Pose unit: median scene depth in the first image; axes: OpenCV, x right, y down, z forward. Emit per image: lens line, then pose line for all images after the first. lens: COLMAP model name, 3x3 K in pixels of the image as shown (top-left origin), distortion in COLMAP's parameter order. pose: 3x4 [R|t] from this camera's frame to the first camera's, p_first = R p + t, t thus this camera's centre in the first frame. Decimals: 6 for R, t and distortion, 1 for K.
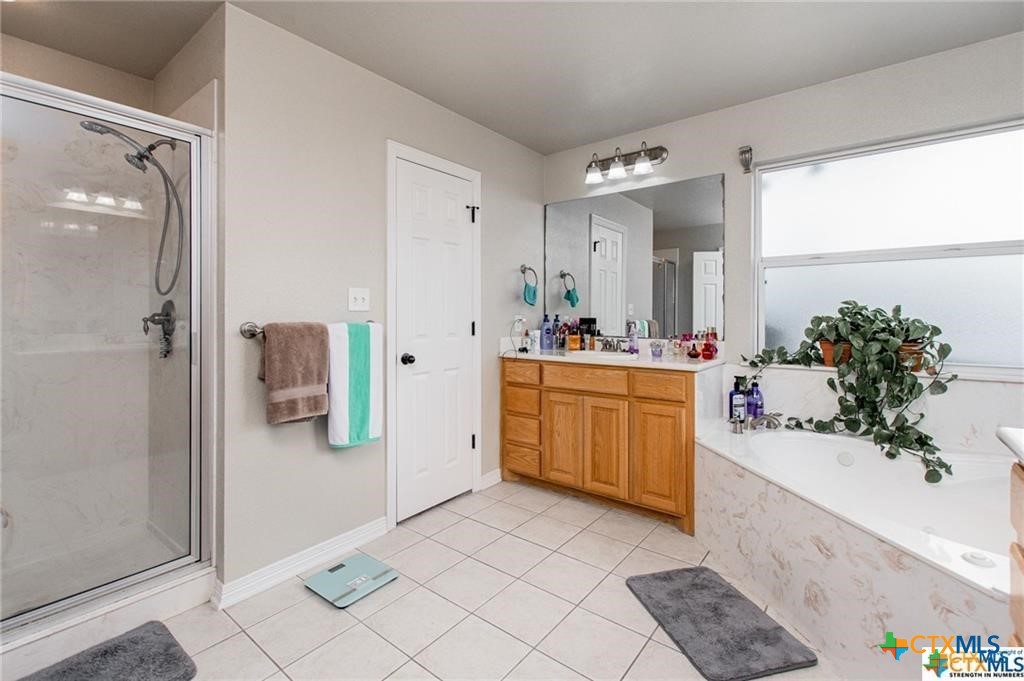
lens RADIAL K [[452.7, 0, 508.0], [0, 452.7, 317.2], [0, 0, 1]] dist [-0.000149, -0.000549]
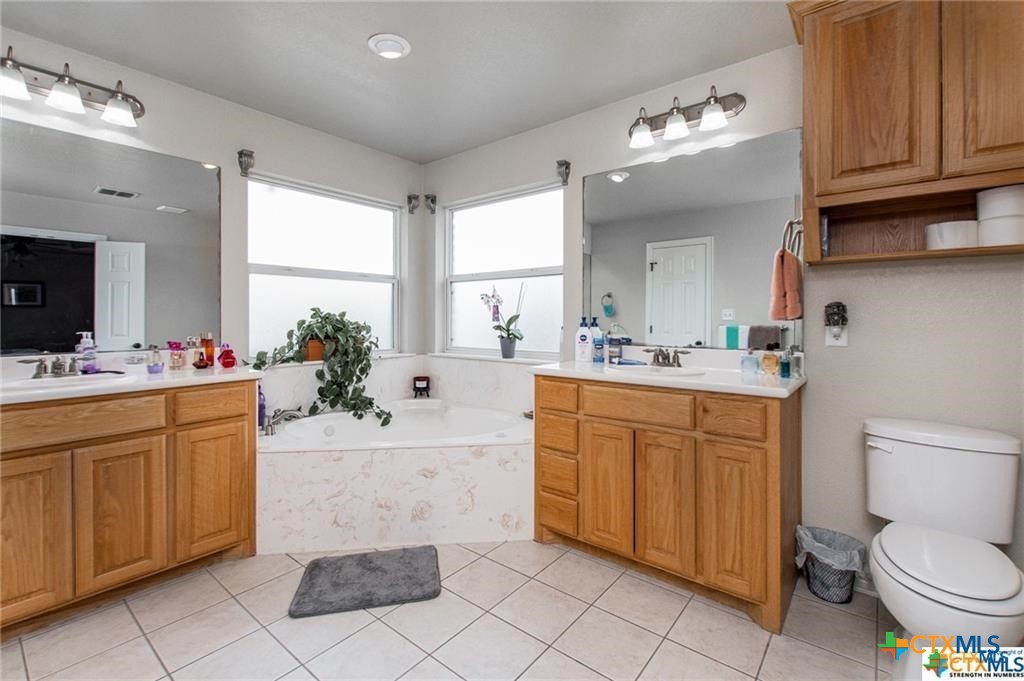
lens RADIAL K [[452.7, 0, 508.0], [0, 452.7, 317.2], [0, 0, 1]] dist [-0.000149, -0.000549]
pose [[0.020944, 0.002013, 0.999779, -0.511208], [0.008734, 0.999959, -0.002197, -0.001894], [-0.999743, 0.008778, 0.020926, 0.446761]]
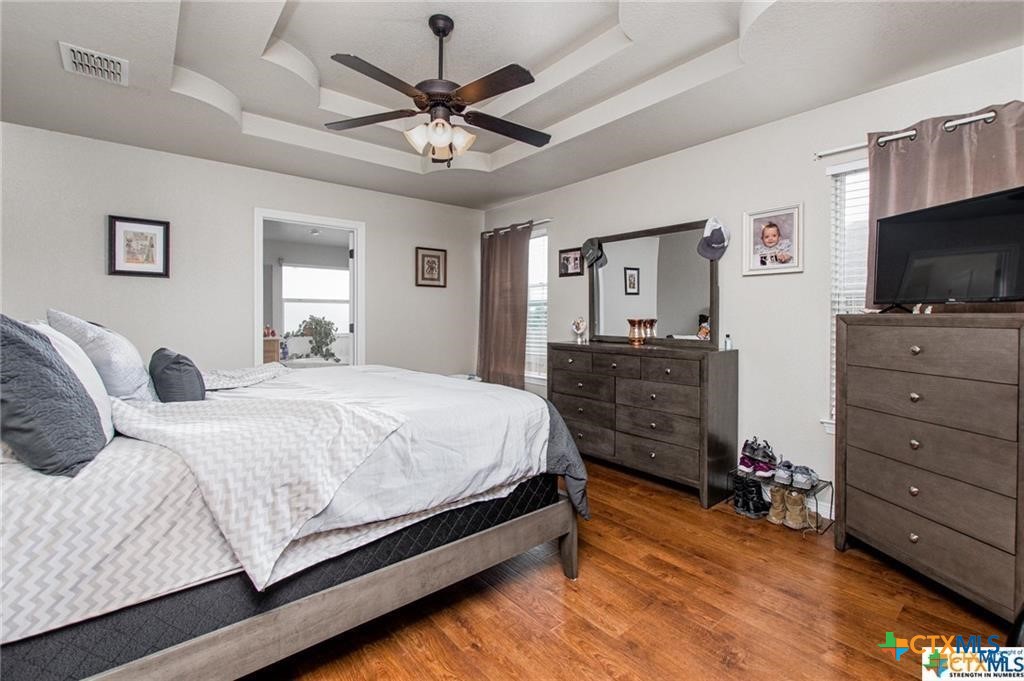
lens RADIAL K [[452.7, 0, 508.0], [0, 452.7, 317.2], [0, 0, 1]] dist [-0.000149, -0.000549]
pose [[0.209617, 0.001192, 0.977783, -2.026244], [0.005125, 0.999984, -0.002317, -0.007336], [-0.977770, 0.005497, 0.209607, -0.979770]]
